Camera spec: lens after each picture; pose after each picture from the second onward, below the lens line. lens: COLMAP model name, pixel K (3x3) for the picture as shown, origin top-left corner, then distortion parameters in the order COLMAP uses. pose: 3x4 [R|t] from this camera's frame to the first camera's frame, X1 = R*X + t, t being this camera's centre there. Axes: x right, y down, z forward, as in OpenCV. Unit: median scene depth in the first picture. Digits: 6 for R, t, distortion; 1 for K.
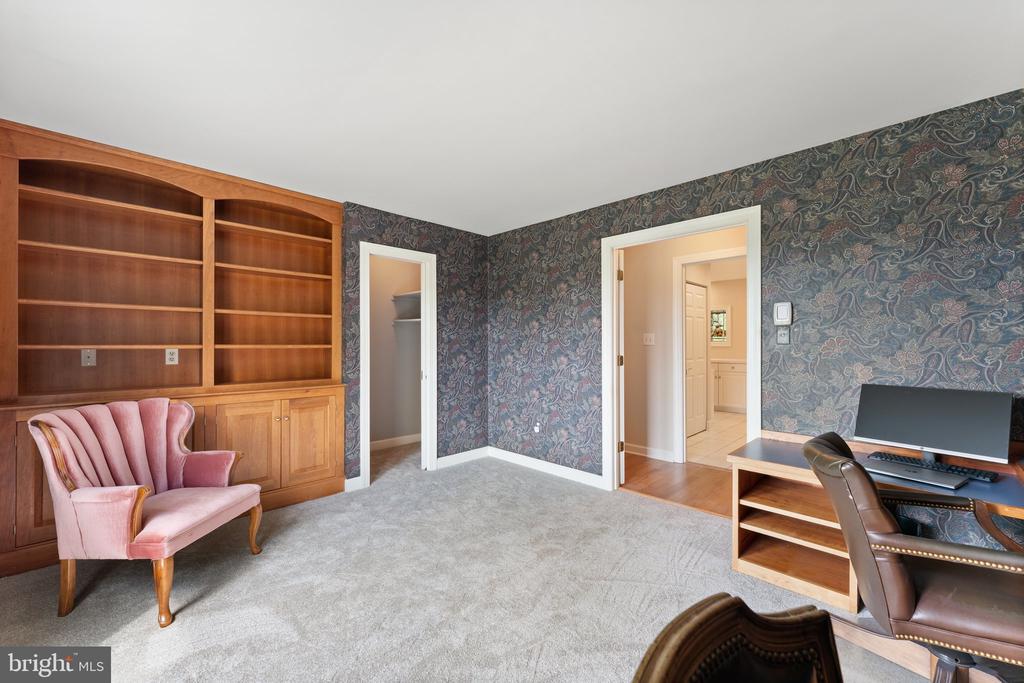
lens RADIAL K [[406.5, 0, 512.0], [0, 406.5, 341.5], [0, 0, 1]] dist [0.000076, -0.000004]
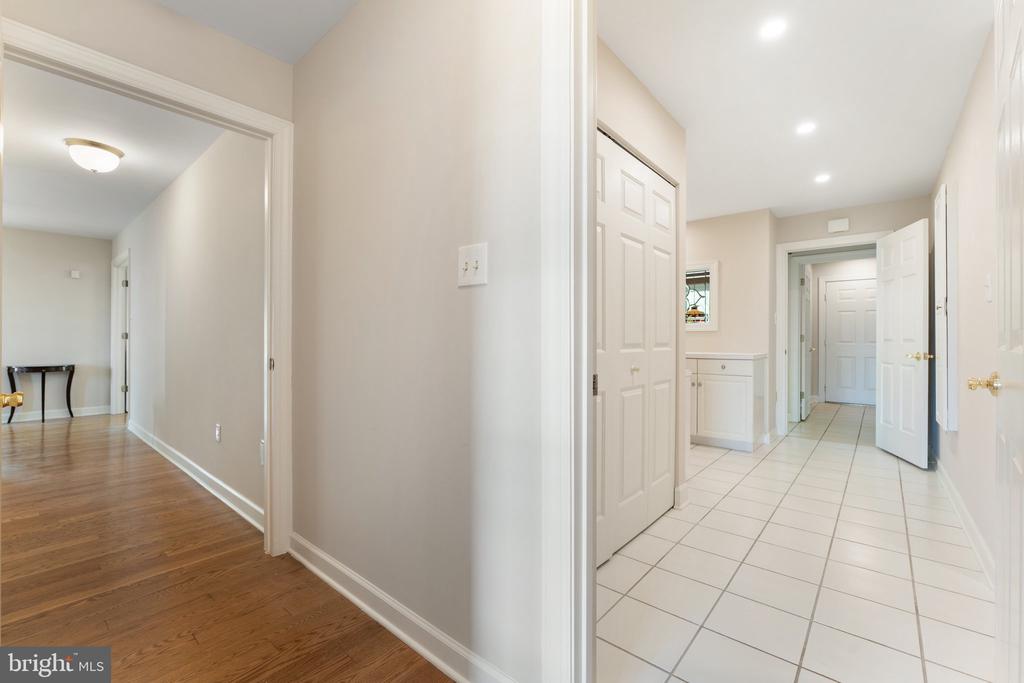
lens RADIAL K [[429.9, 0, 512.0], [0, 429.9, 341.5], [0, 0, 1]] dist [0.000037, -0.000001]
pose [[0.997074, 0.003659, 0.076357, 0.223592], [-0.003938, 0.999986, 0.003499, 0.030252], [-0.076343, -0.003790, 0.997074, 0.461346]]
